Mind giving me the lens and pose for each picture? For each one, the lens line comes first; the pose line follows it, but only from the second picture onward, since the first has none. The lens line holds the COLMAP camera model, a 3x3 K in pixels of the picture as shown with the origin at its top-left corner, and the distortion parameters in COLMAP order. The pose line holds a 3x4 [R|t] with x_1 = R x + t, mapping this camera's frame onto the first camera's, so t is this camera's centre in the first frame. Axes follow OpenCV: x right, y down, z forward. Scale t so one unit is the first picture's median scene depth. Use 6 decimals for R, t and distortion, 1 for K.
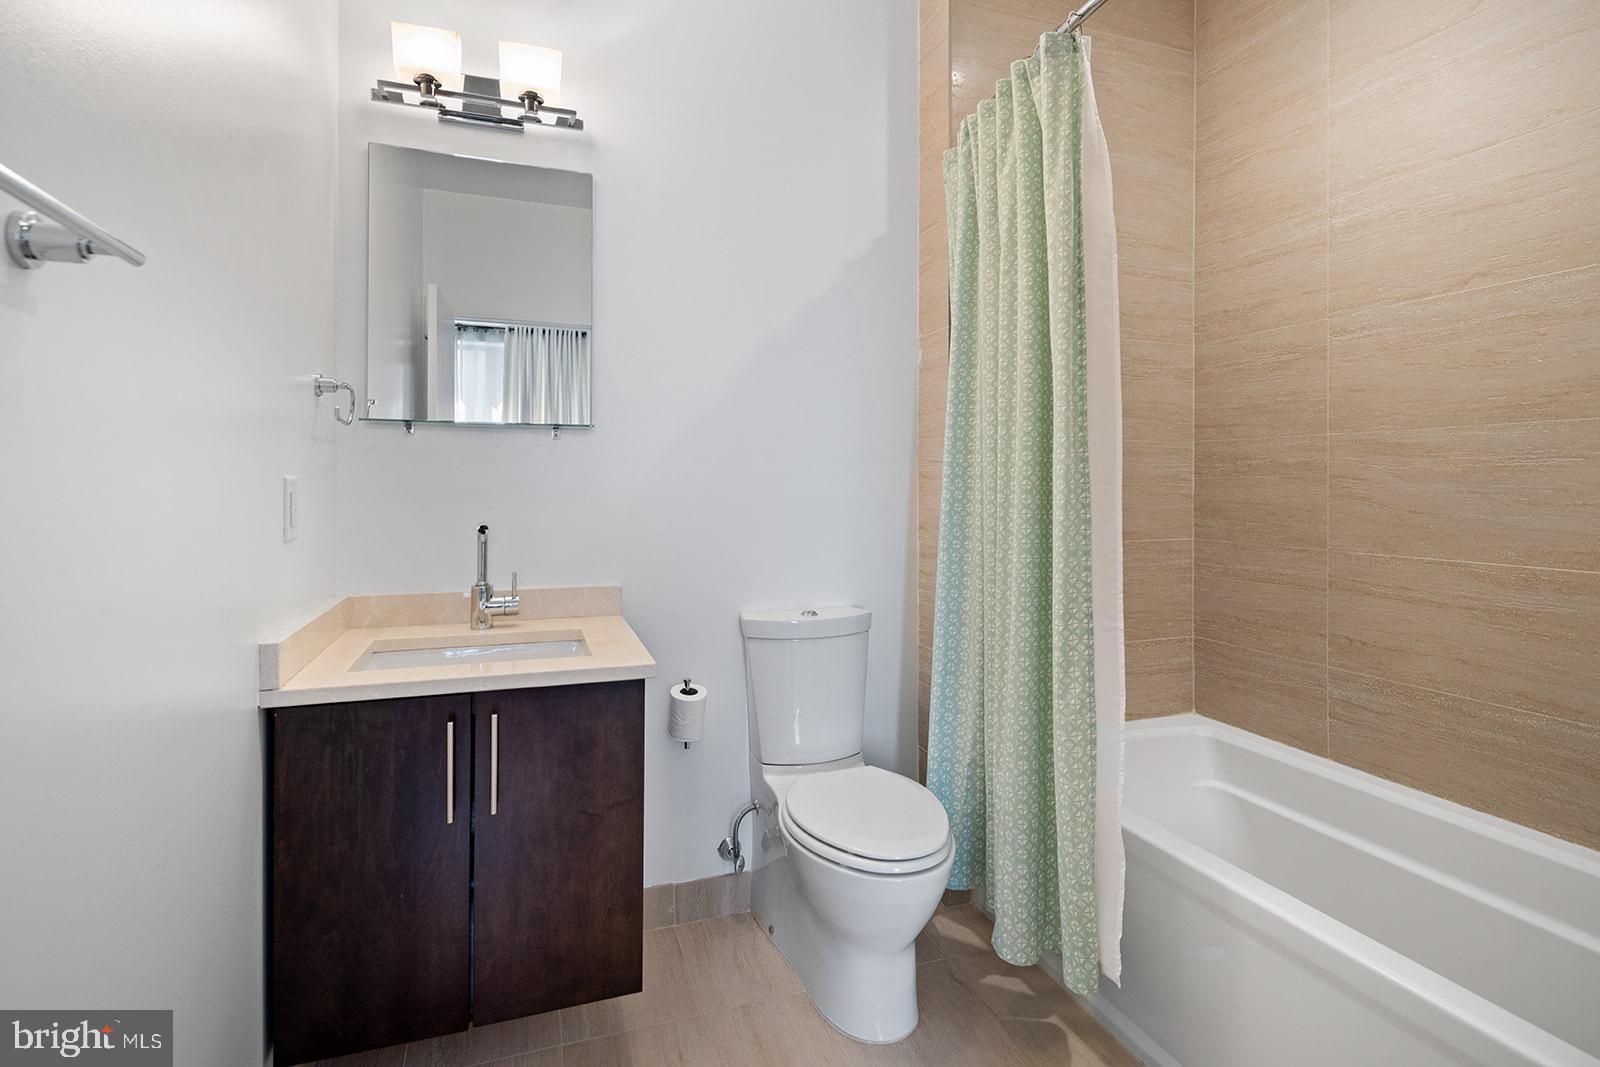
lens RADIAL K [[782.3, 0, 799.9], [0, 782.3, 482.8], [0, 0, 1]] dist [-0.000092, -0.000070]
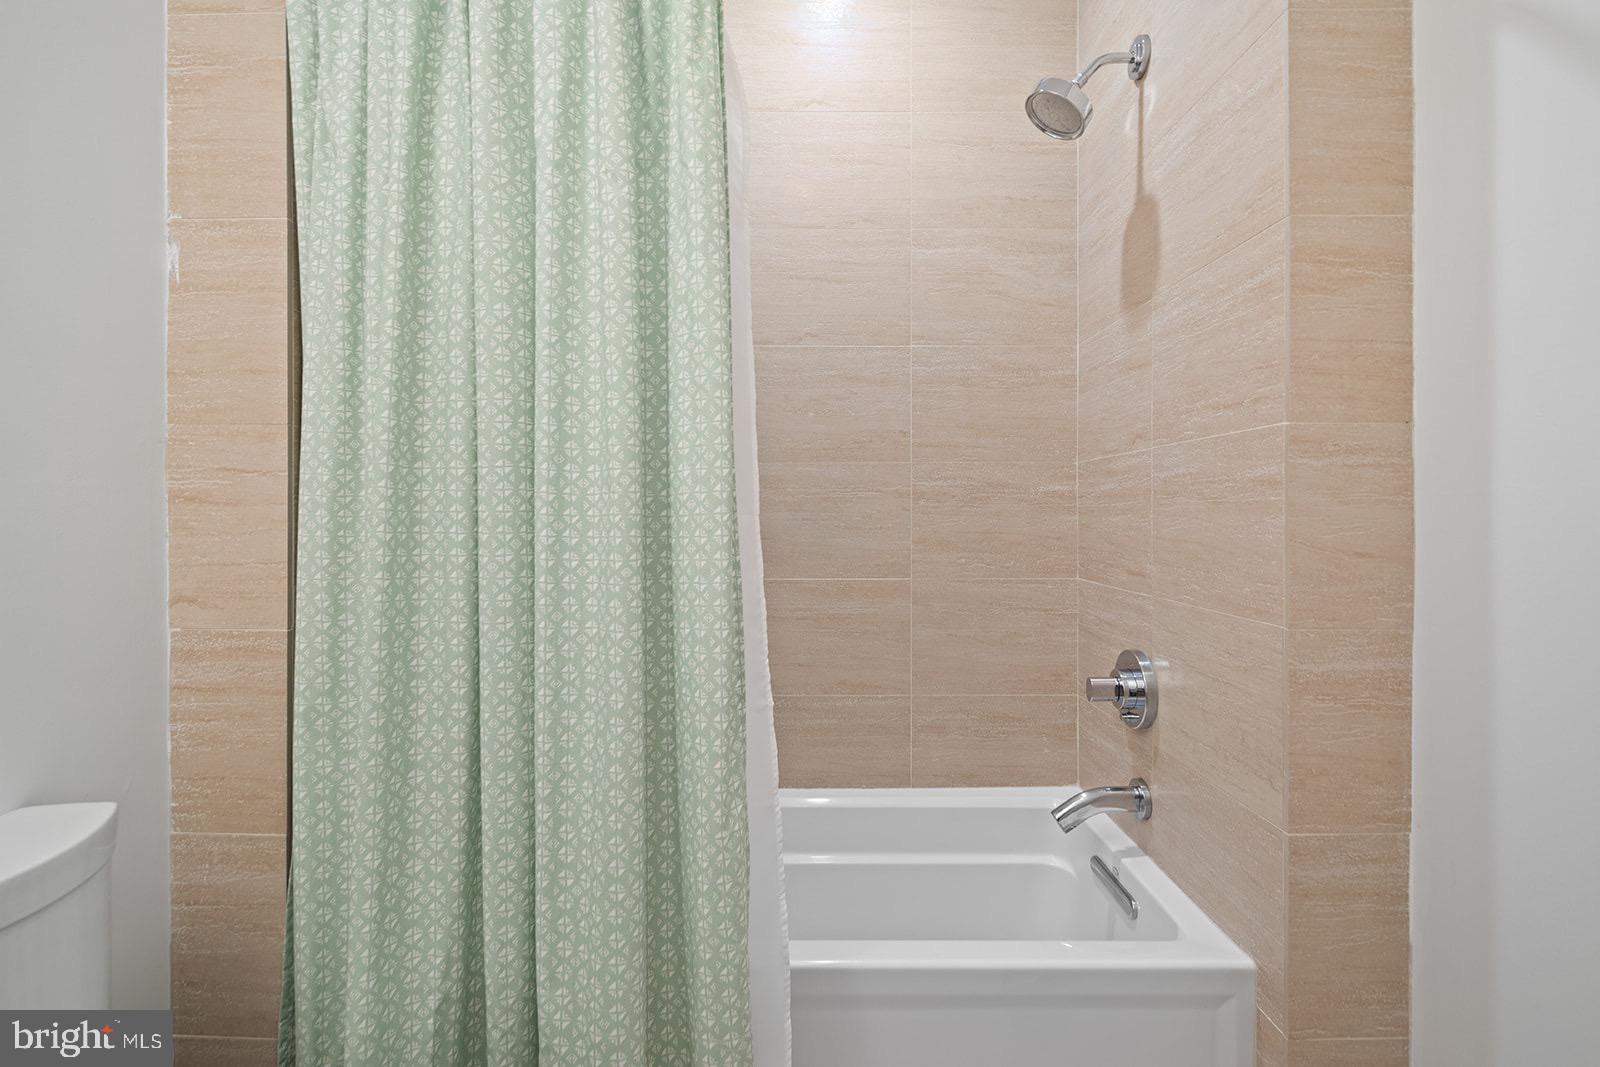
lens RADIAL K [[777.9, 0, 800.7], [0, 777.9, 515.7], [0, 0, 1]] dist [0.002063, 0.000163]
pose [[0.338426, -0.005954, 0.940974, -0.251744], [-0.002459, 0.999971, 0.007212, -0.001919], [-0.940990, -0.004755, 0.338402, 0.638578]]
